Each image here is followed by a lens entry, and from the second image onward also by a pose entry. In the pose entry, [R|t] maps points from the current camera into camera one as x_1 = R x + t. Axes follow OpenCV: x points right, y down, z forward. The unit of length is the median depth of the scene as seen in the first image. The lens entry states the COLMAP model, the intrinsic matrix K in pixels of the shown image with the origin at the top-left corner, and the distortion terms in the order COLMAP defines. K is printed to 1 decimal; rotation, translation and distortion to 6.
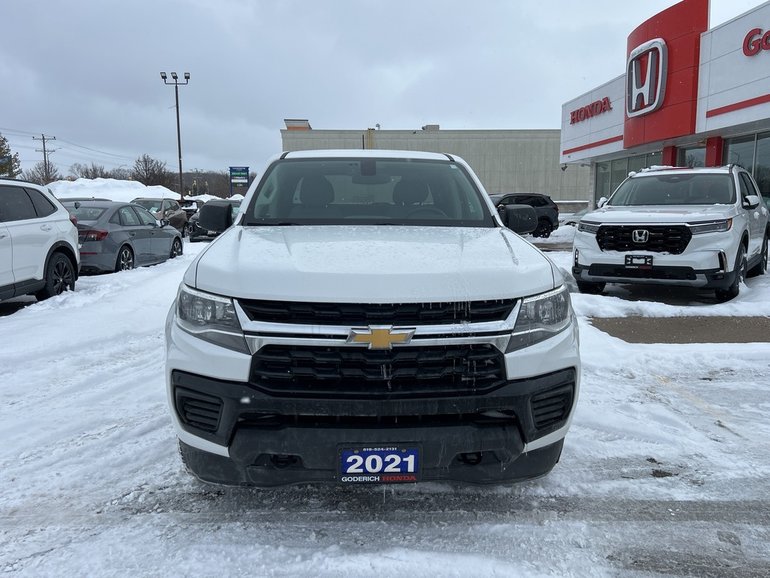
lens RADIAL K [[638.8, 0, 392.6], [0, 638.8, 259.9], [0, 0, 1]] dist [0.031965, 0.019525]
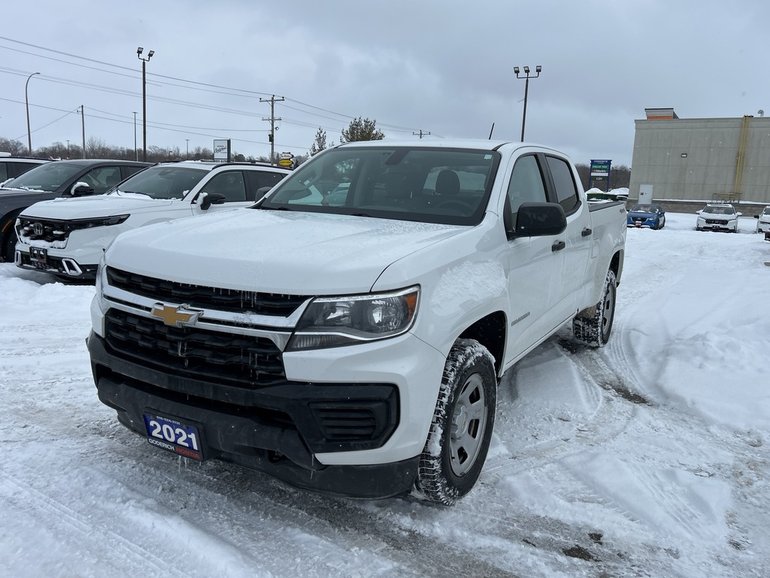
lens RADIAL K [[638.8, 0, 379.9], [0, 638.8, 259.9], [0, 0, 1]] dist [0.031965, 0.019525]
pose [[0.839660, 0.093009, -0.535089, 0.719384], [-0.087356, 0.995528, 0.035965, -0.032140], [0.536041, 0.016545, 0.844030, 0.253230]]
